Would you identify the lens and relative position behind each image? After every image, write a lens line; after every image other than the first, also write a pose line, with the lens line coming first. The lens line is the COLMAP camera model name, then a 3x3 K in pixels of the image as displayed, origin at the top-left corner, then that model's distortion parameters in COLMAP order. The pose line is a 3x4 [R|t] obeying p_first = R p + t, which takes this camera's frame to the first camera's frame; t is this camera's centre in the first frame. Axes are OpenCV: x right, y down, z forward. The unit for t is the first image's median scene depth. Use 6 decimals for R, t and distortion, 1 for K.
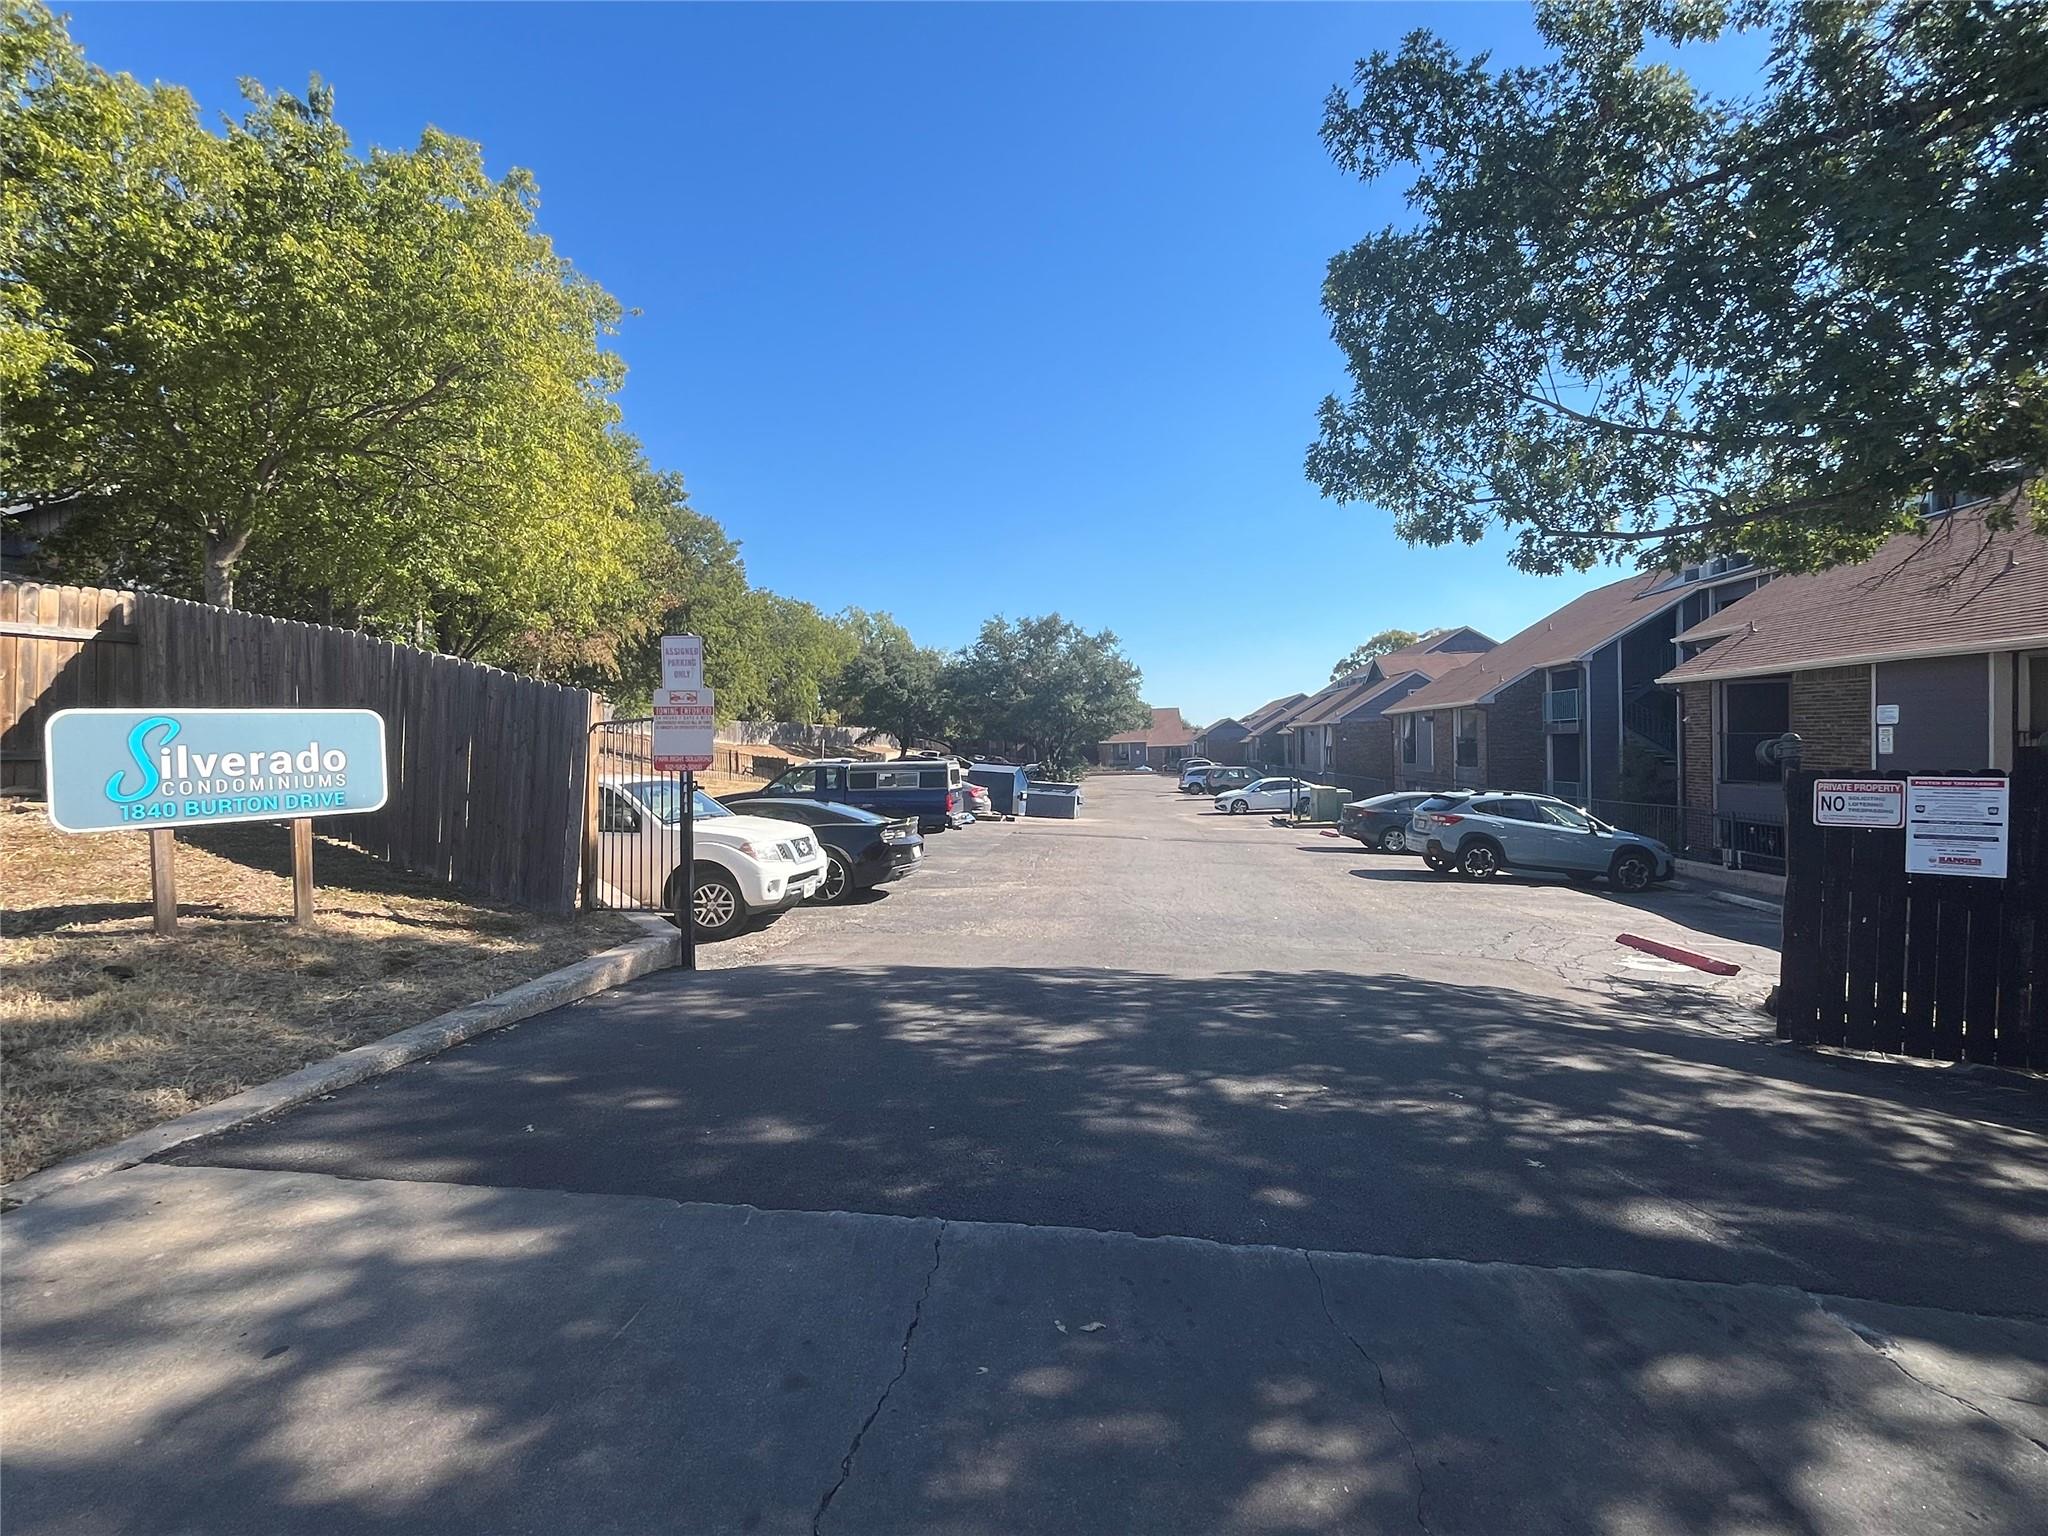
lens RADIAL K [[958.8, 0, 1024.0], [0, 958.8, 768.0], [0, 0, 1]] dist [0.000451, 0.000040]
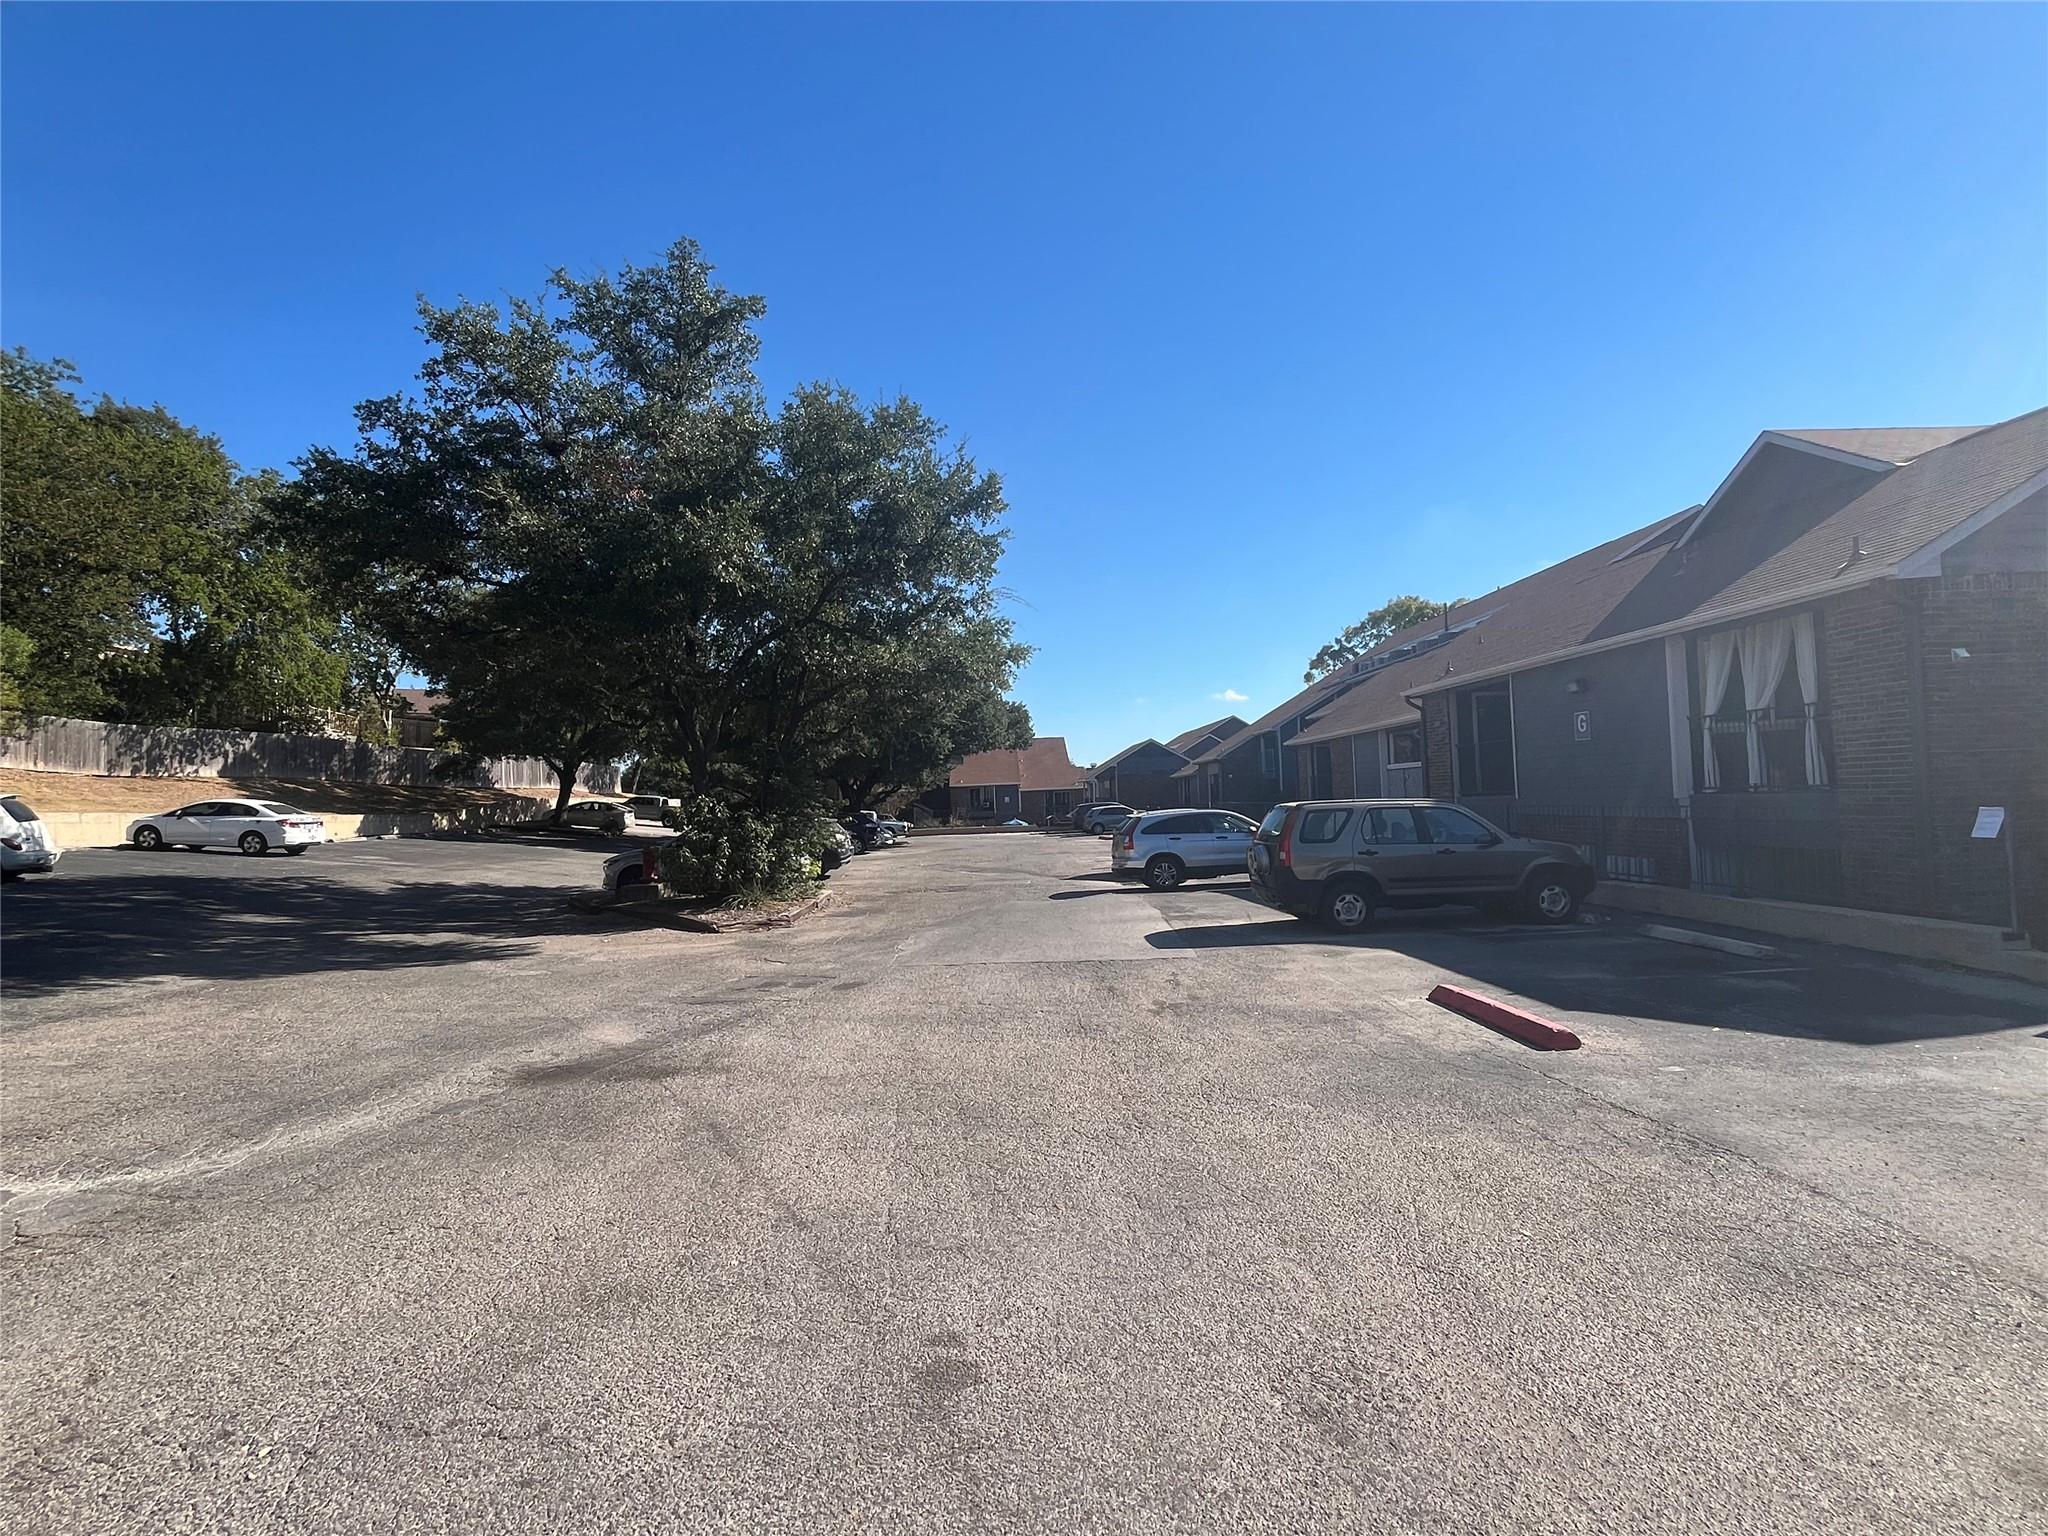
lens RADIAL K [[958.8, 0, 1024.0], [0, 958.8, 768.0], [0, 0, 1]] dist [0.000451, 0.000040]
pose [[0.991209, -0.003868, 0.132252, 0.051677], [0.011929, 0.998114, -0.060214, 0.002613], [-0.131770, 0.061262, 0.989386, 0.408321]]
